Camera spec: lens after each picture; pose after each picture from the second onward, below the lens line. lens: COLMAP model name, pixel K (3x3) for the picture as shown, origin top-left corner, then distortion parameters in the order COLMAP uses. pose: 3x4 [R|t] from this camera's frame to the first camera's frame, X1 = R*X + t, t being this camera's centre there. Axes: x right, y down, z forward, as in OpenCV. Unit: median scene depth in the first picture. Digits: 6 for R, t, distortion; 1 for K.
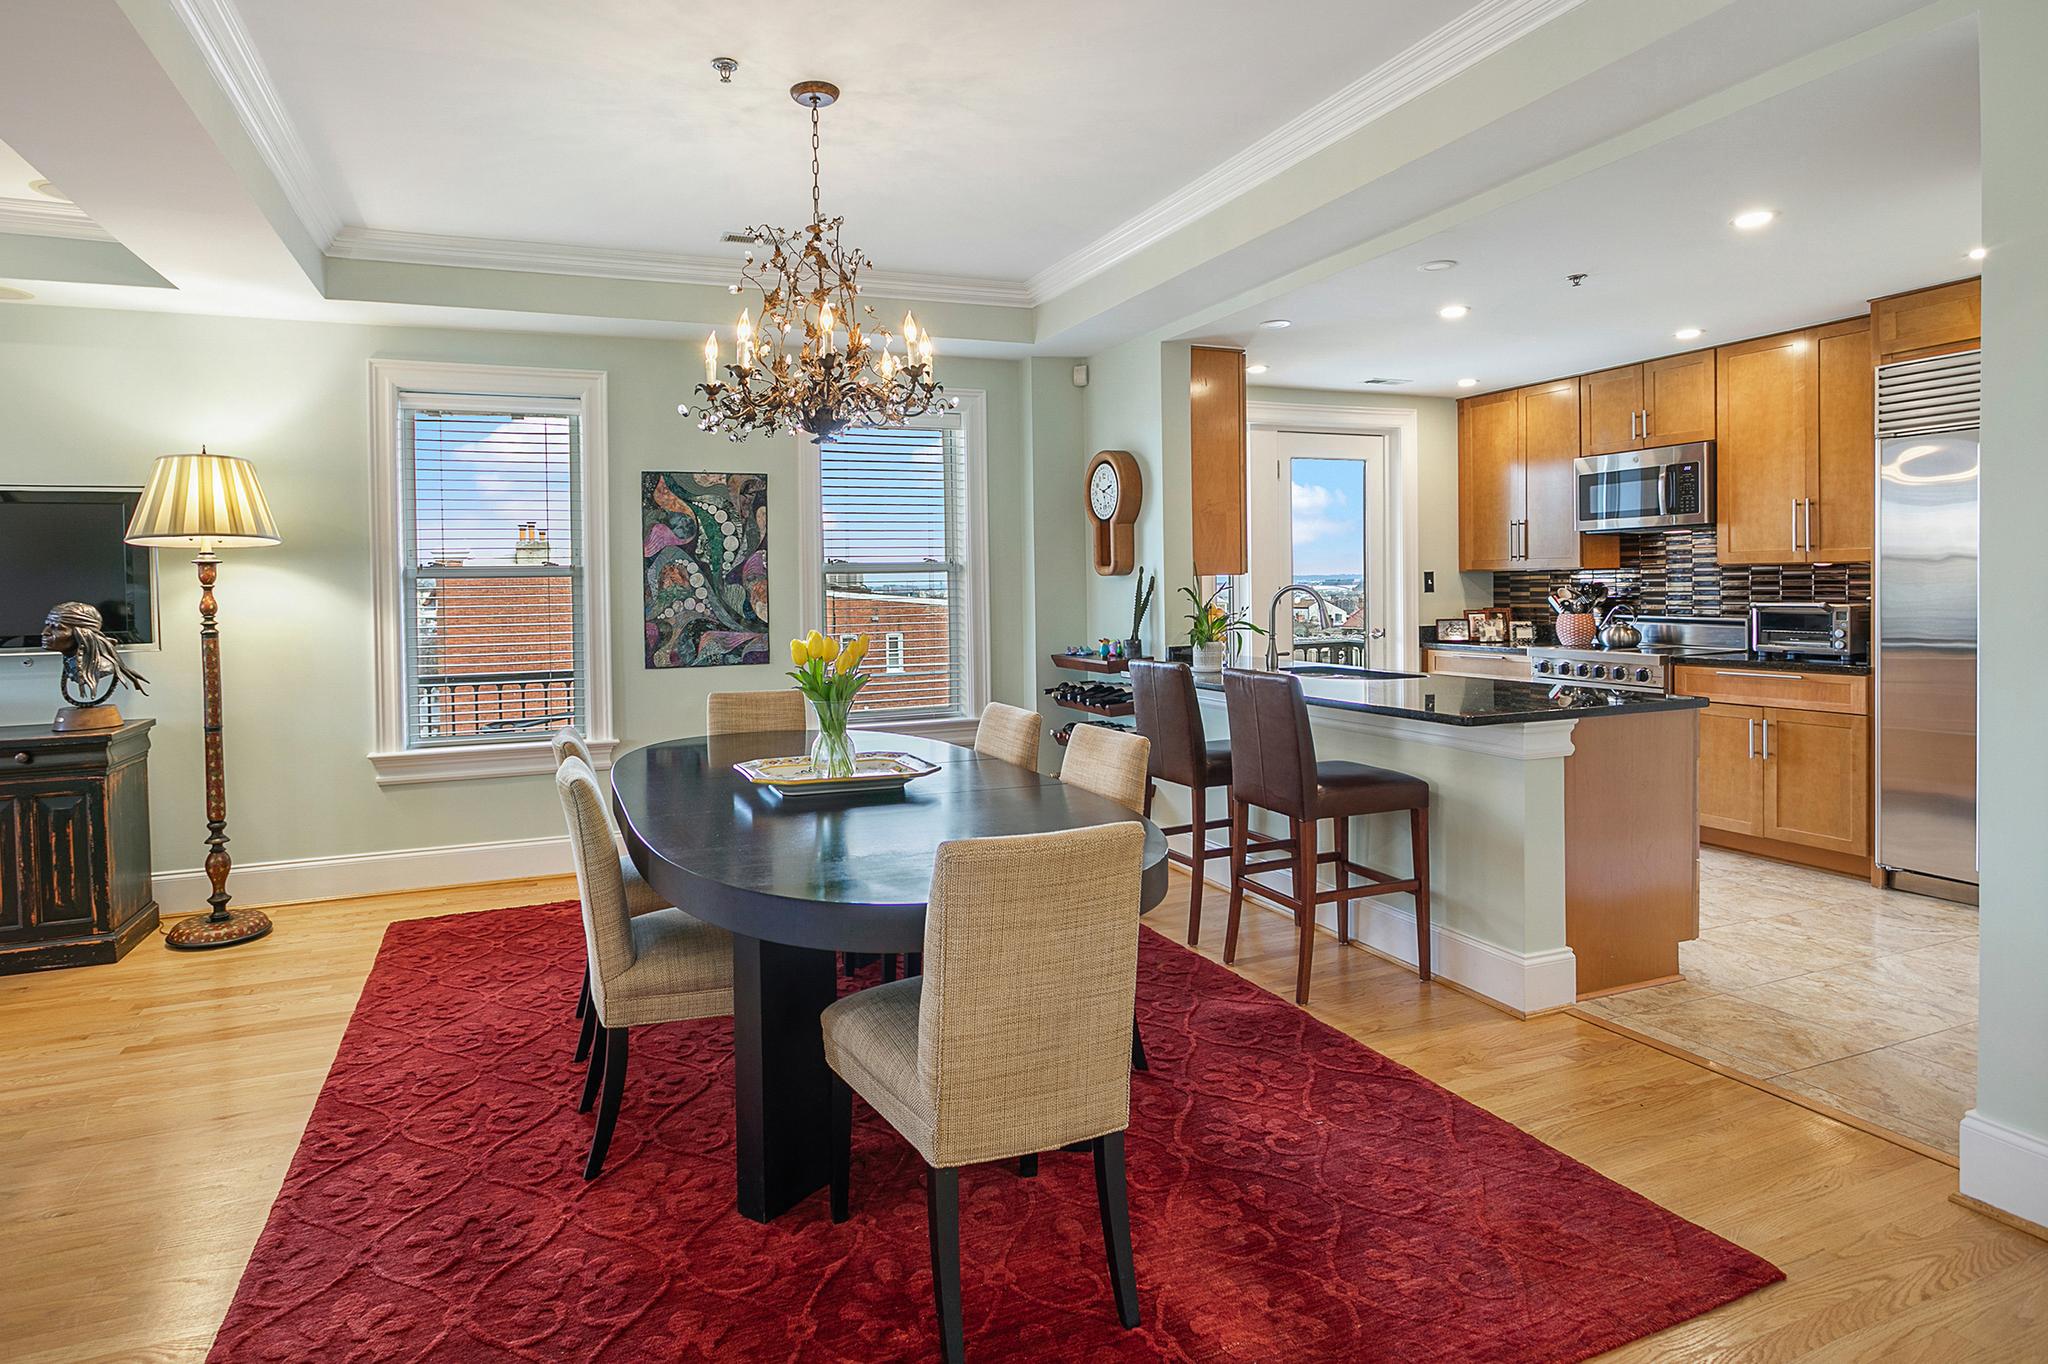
lens RADIAL K [[1100.2, 0, 992.4], [0, 1100.2, 629.9], [0, 0, 1]] dist [-0.027708, 0.016270]
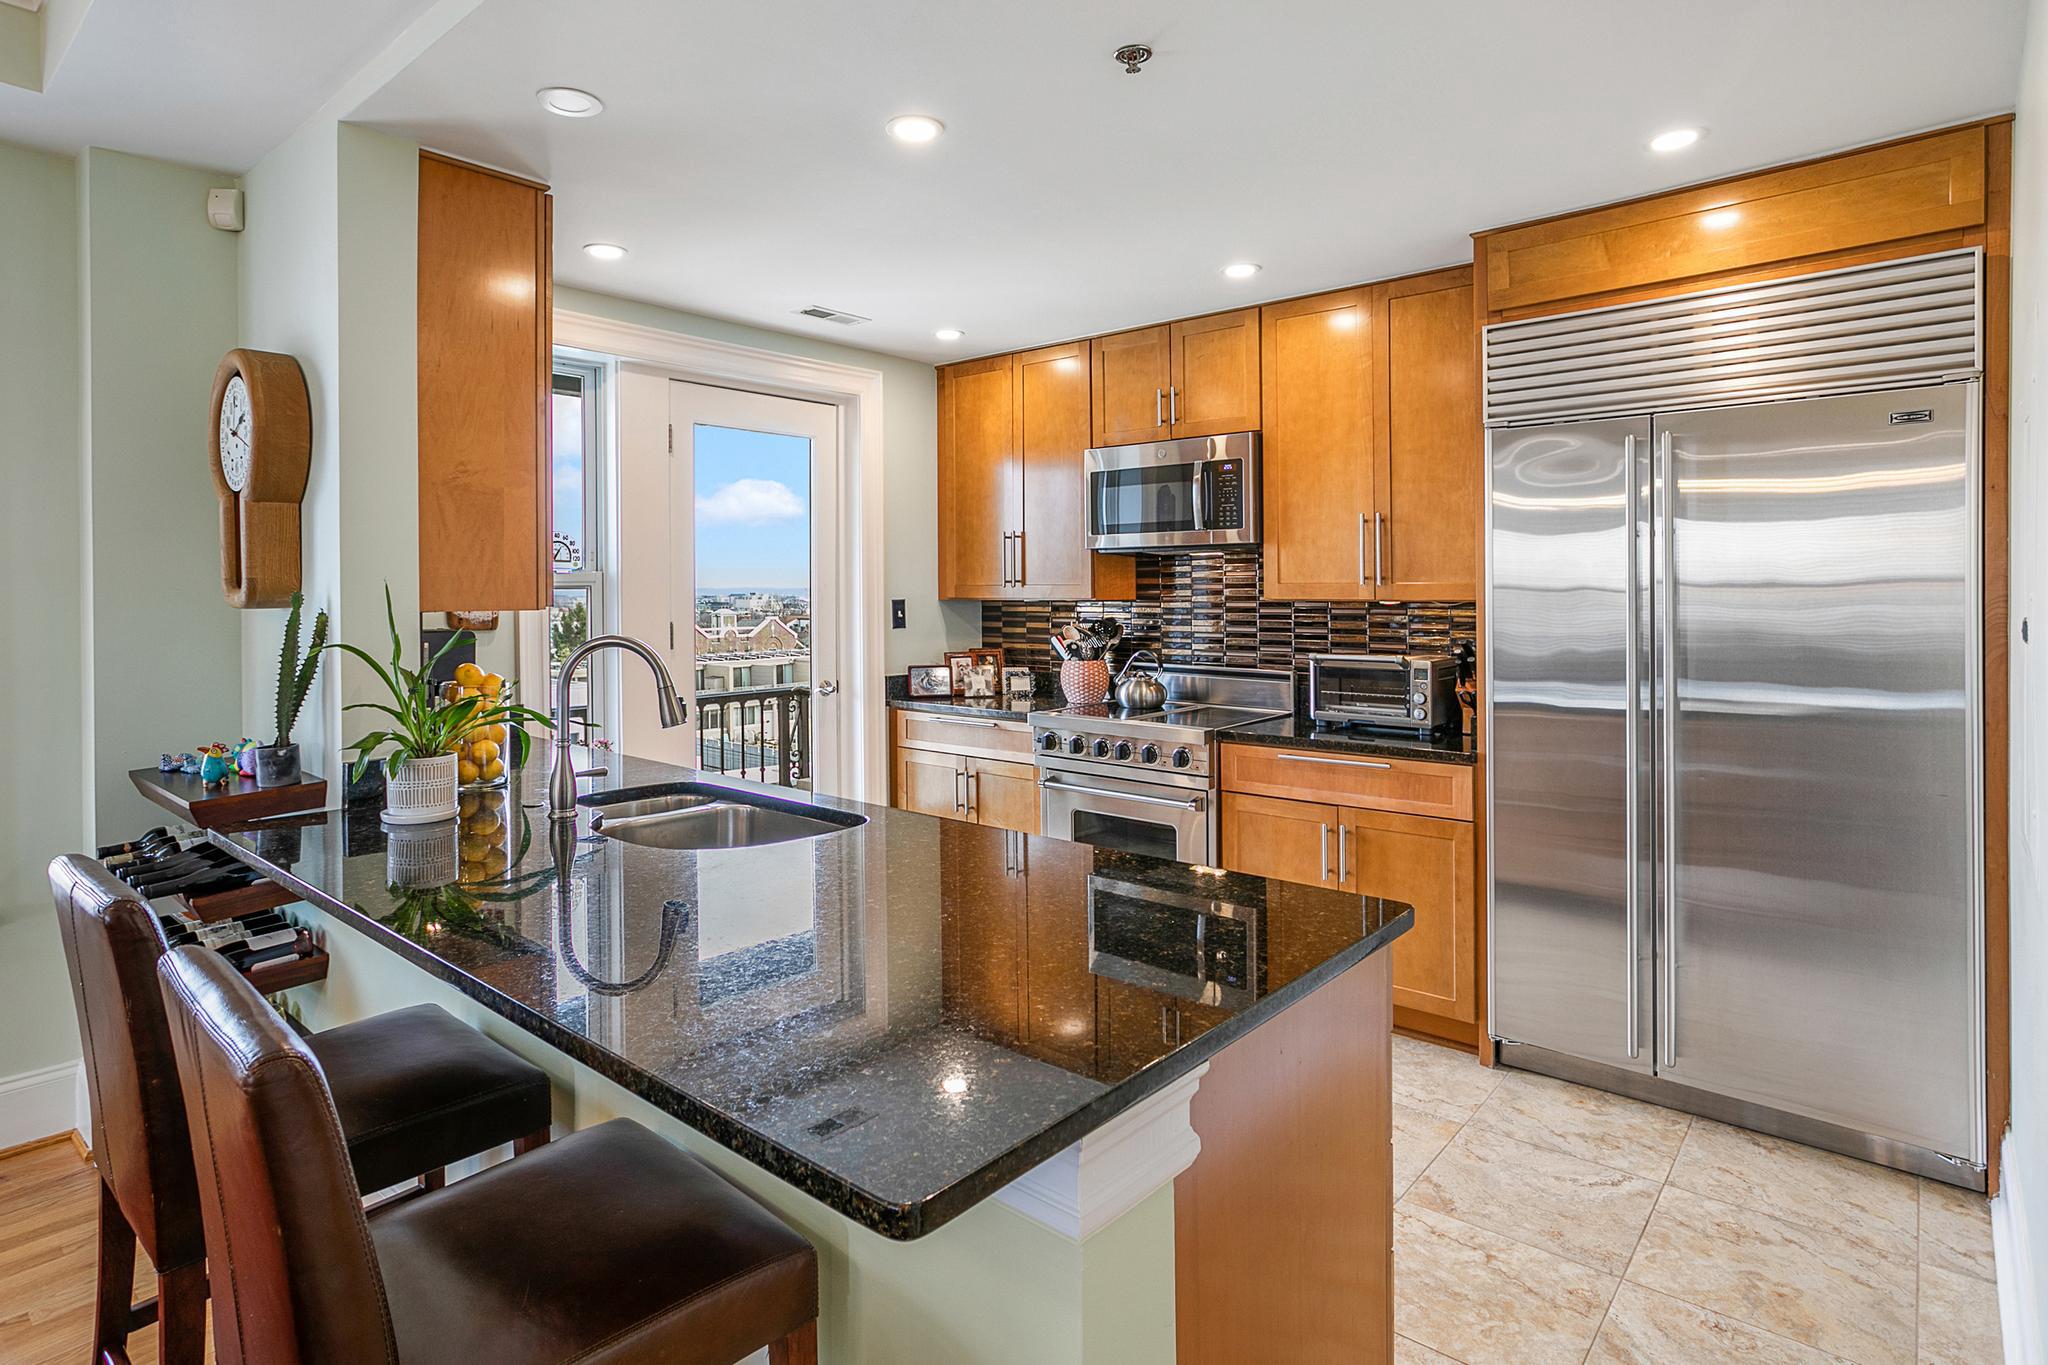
lens RADIAL K [[1063.8, 0, 1000.3], [0, 1063.8, 598.1], [0, 0, 1]] dist [-0.033617, 0.000038]
pose [[0.899826, 0.014284, 0.436015, 0.218424], [0.002752, 0.999258, -0.038413, -0.038193], [-0.436241, 0.035765, 0.899119, 0.488997]]
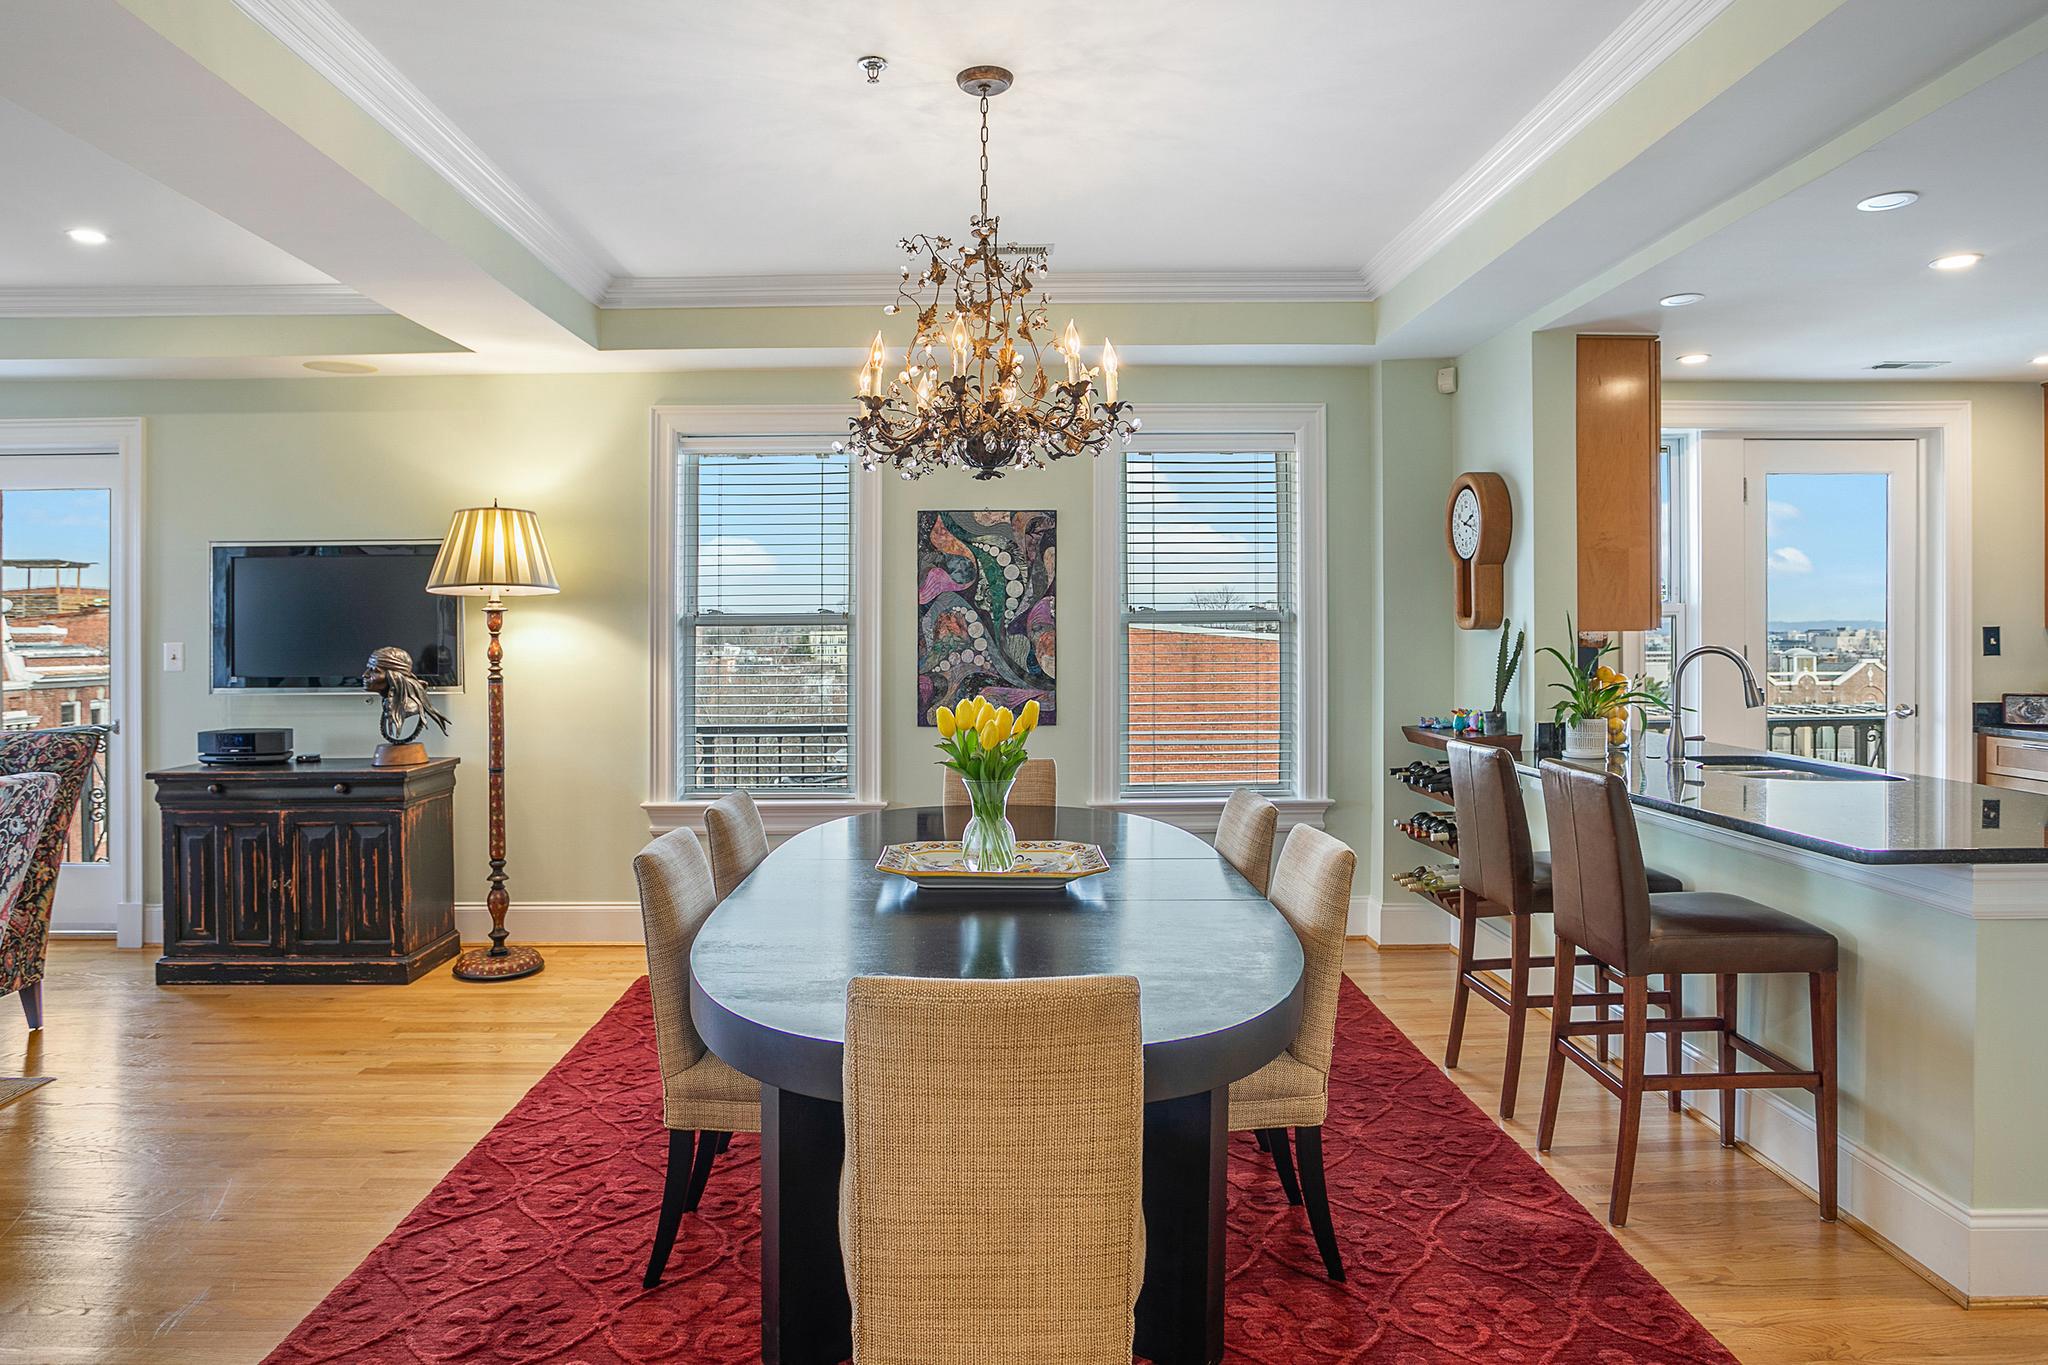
lens RADIAL K [[1243.3, 0, 1027.6], [0, 1243.3, 657.6], [0, 0, 1]] dist [-0.061254, 0.030189]
pose [[0.933280, 0.018900, -0.358651, 0.136346], [-0.024463, 0.999640, -0.010978, -0.012498], [0.358315, 0.019019, 0.933407, 0.065089]]
